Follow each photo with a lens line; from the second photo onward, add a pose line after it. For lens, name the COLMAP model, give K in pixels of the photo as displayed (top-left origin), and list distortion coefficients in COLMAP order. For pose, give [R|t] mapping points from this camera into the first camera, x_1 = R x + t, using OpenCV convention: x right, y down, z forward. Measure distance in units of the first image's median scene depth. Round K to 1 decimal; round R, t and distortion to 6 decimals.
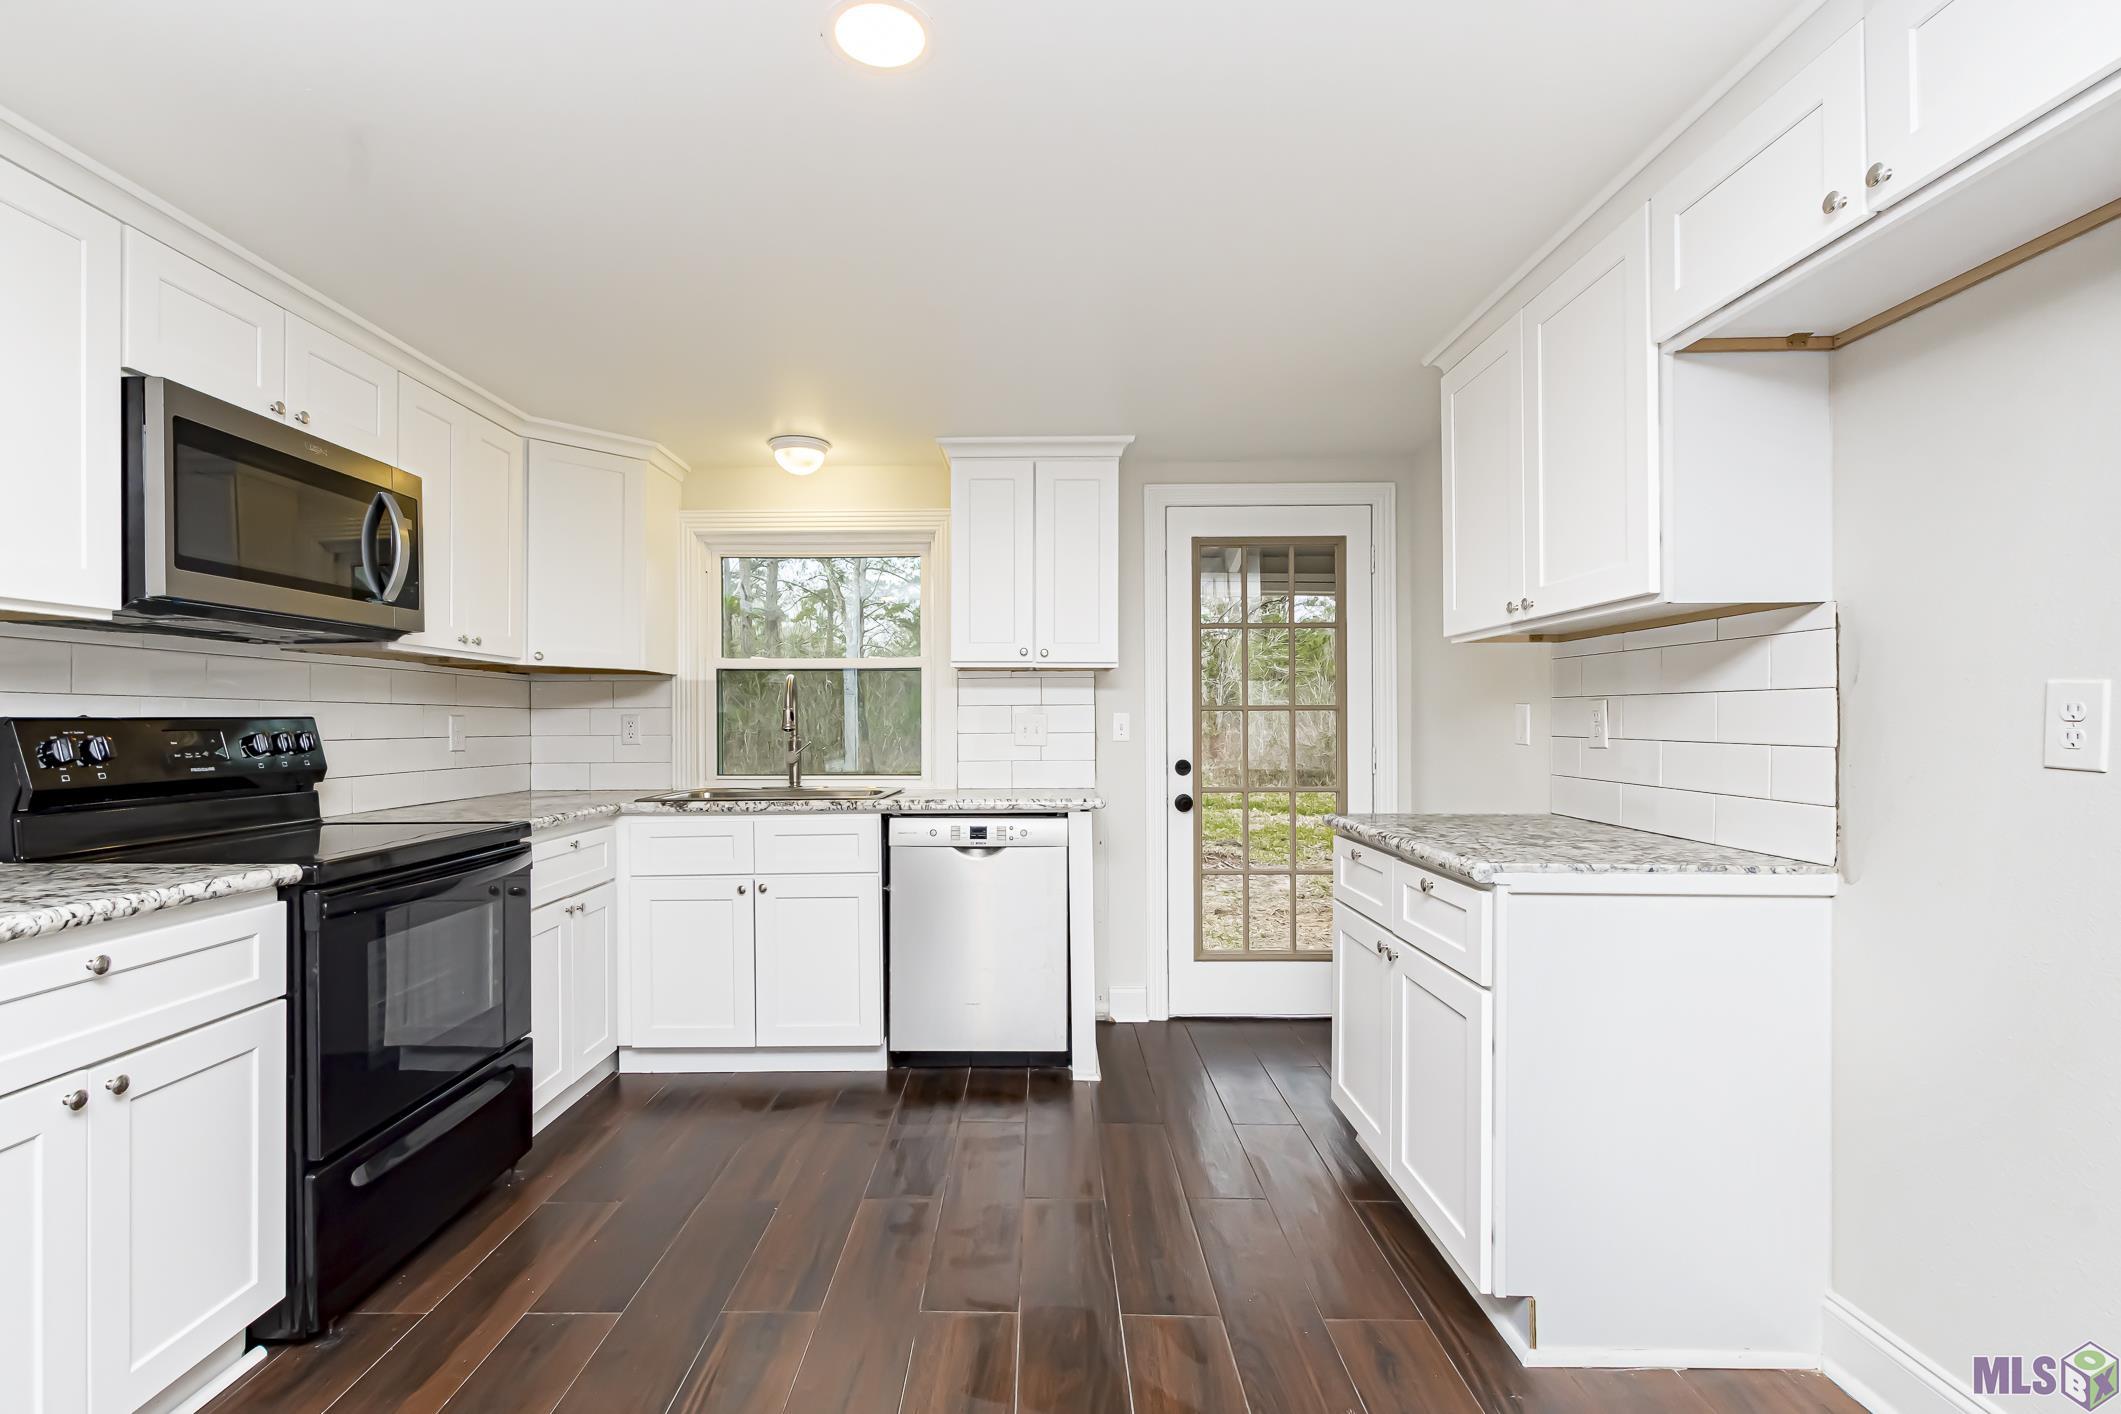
lens RADIAL K [[991.6, 0, 1034.7], [0, 991.6, 715.6], [0, 0, 1]] dist [-0.001453, -0.000451]
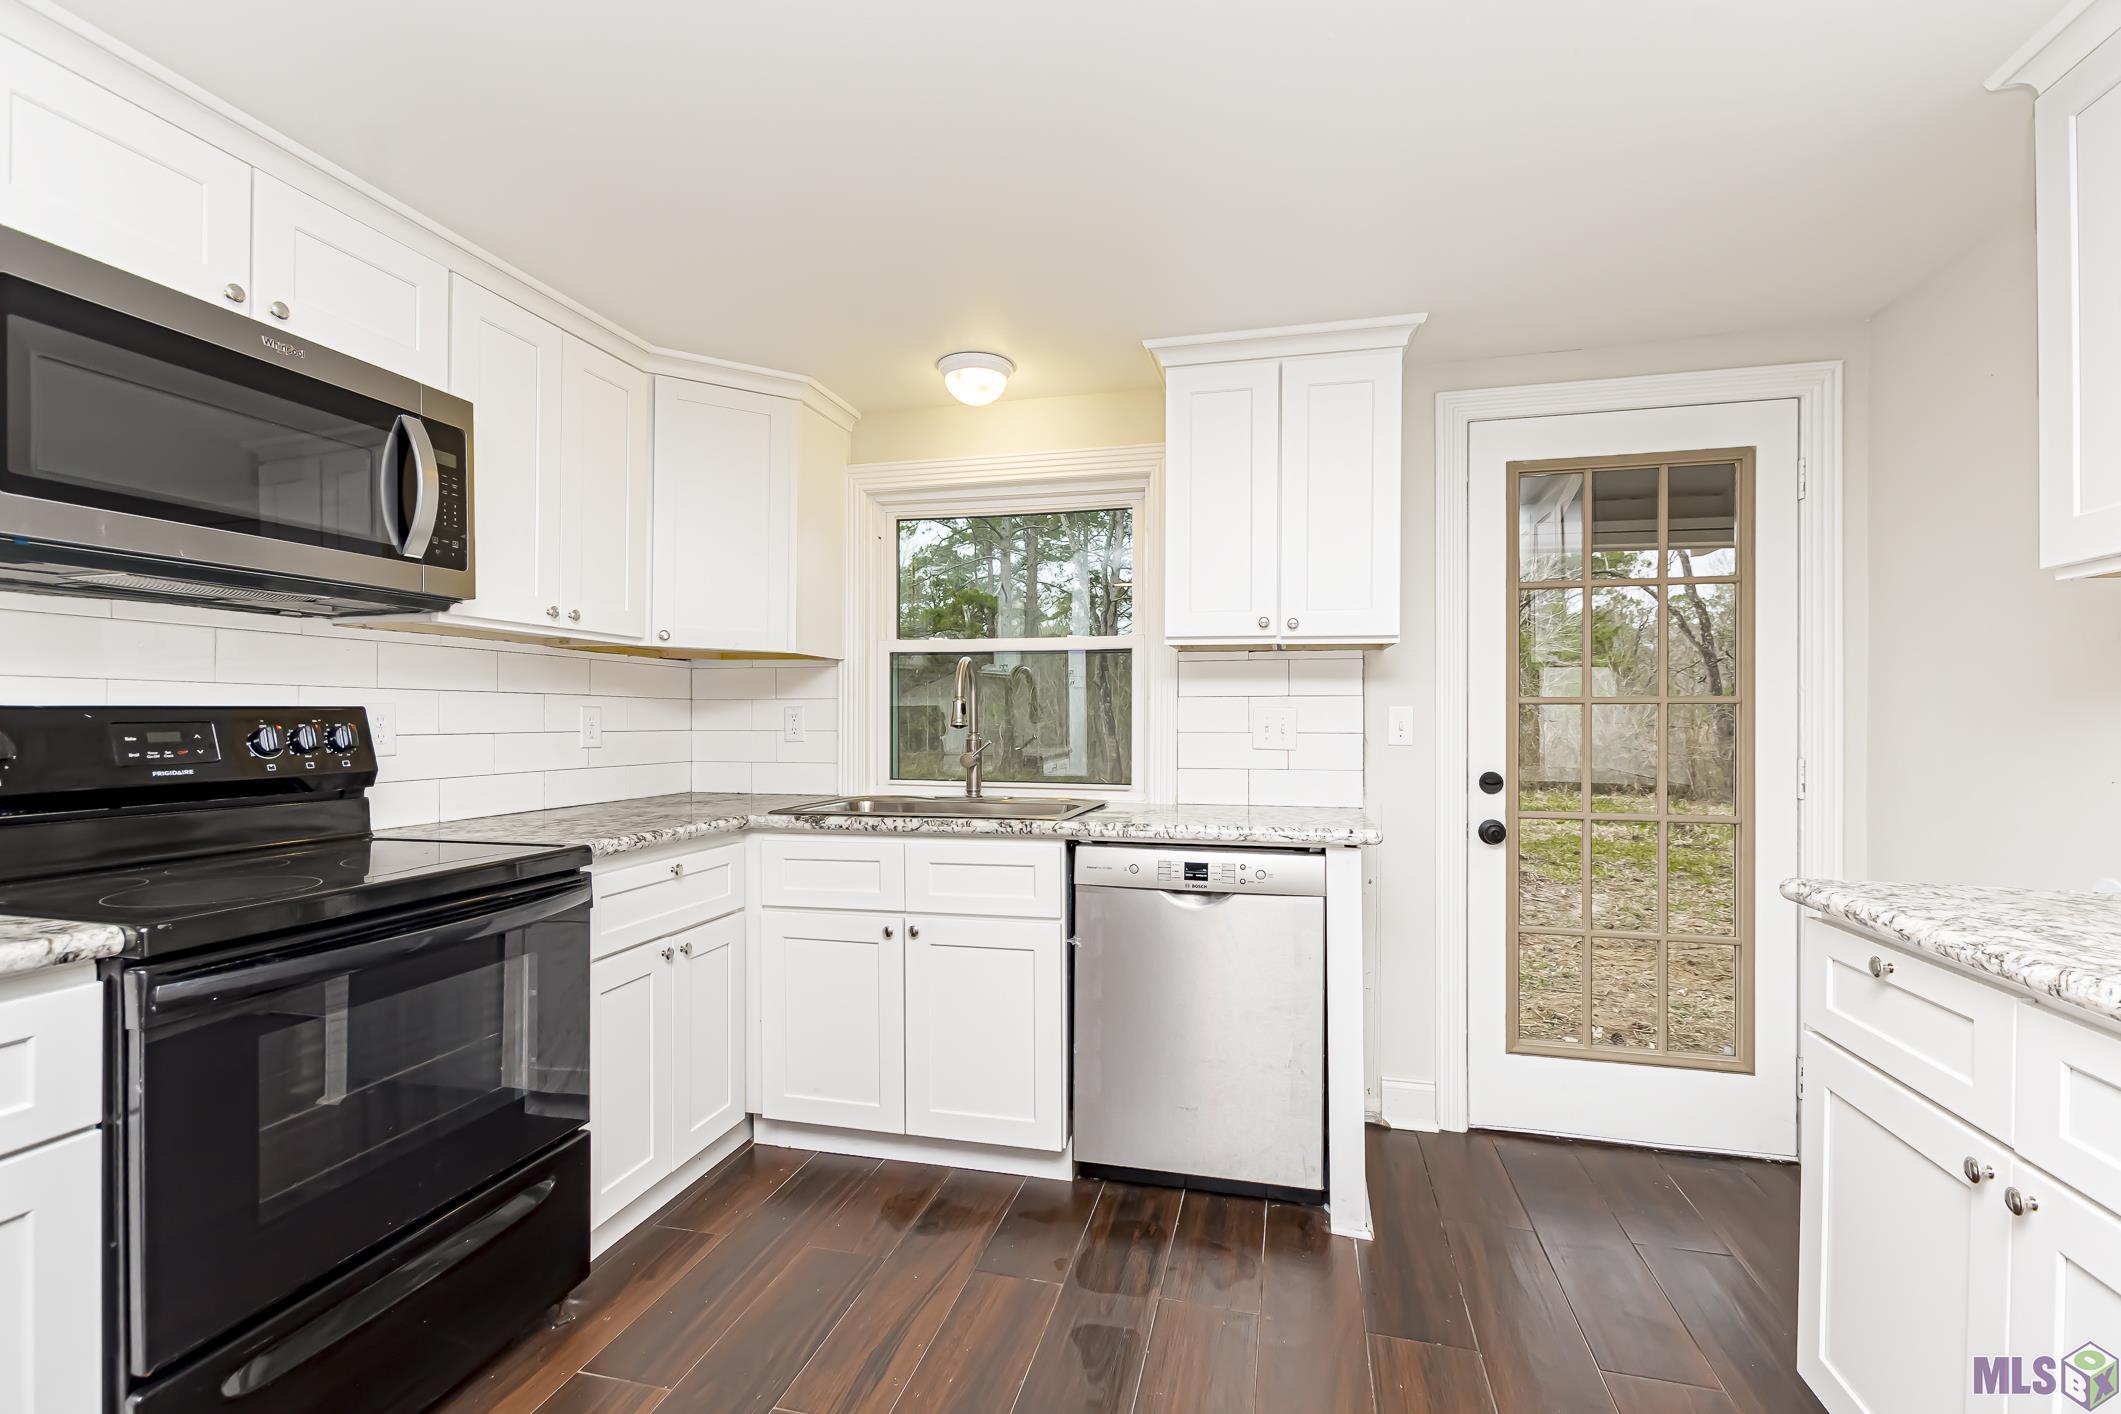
lens RADIAL K [[991.6, 0, 1034.7], [0, 991.6, 715.6], [0, 0, 1]] dist [-0.001453, -0.000451]
pose [[0.969148, 0.005752, -0.246413, 0.006493], [-0.004501, 0.999974, 0.005640, 0.001231], [0.246440, -0.004357, 0.969148, 0.274205]]
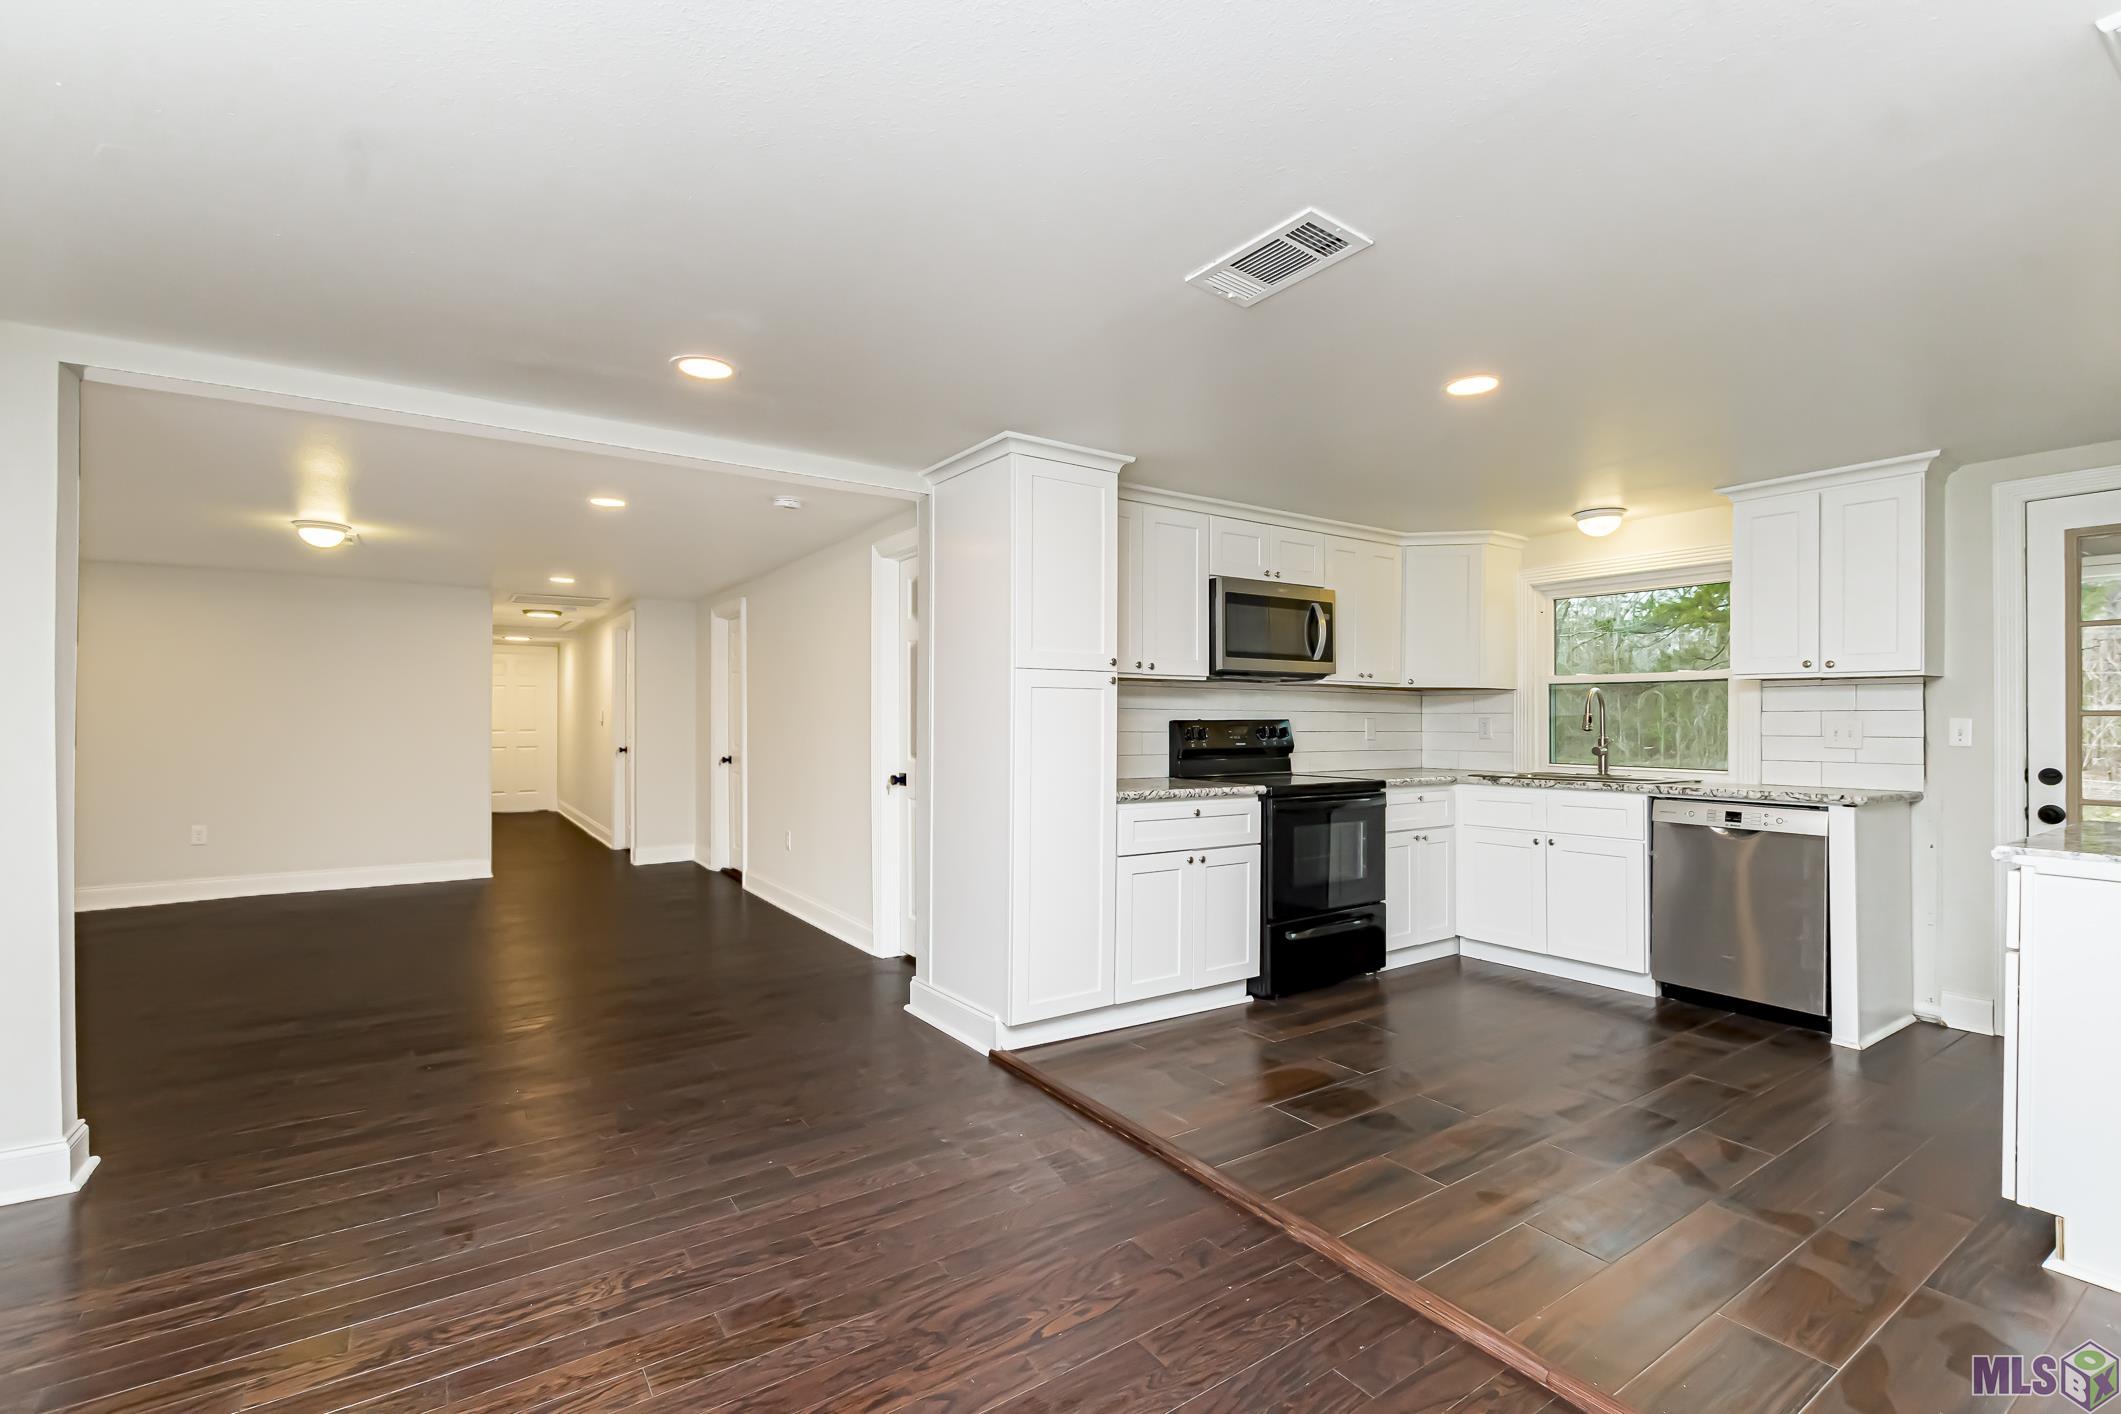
lens RADIAL K [[910.6, 0, 1086.1], [0, 910.6, 714.7], [0, 0, 1]] dist [0.009393, -0.000022]
pose [[0.609374, 0.001019, -0.792882, 0.351011], [-0.001193, 0.999999, 0.000369, -0.006728], [0.792882, 0.000721, 0.609375, -0.315487]]
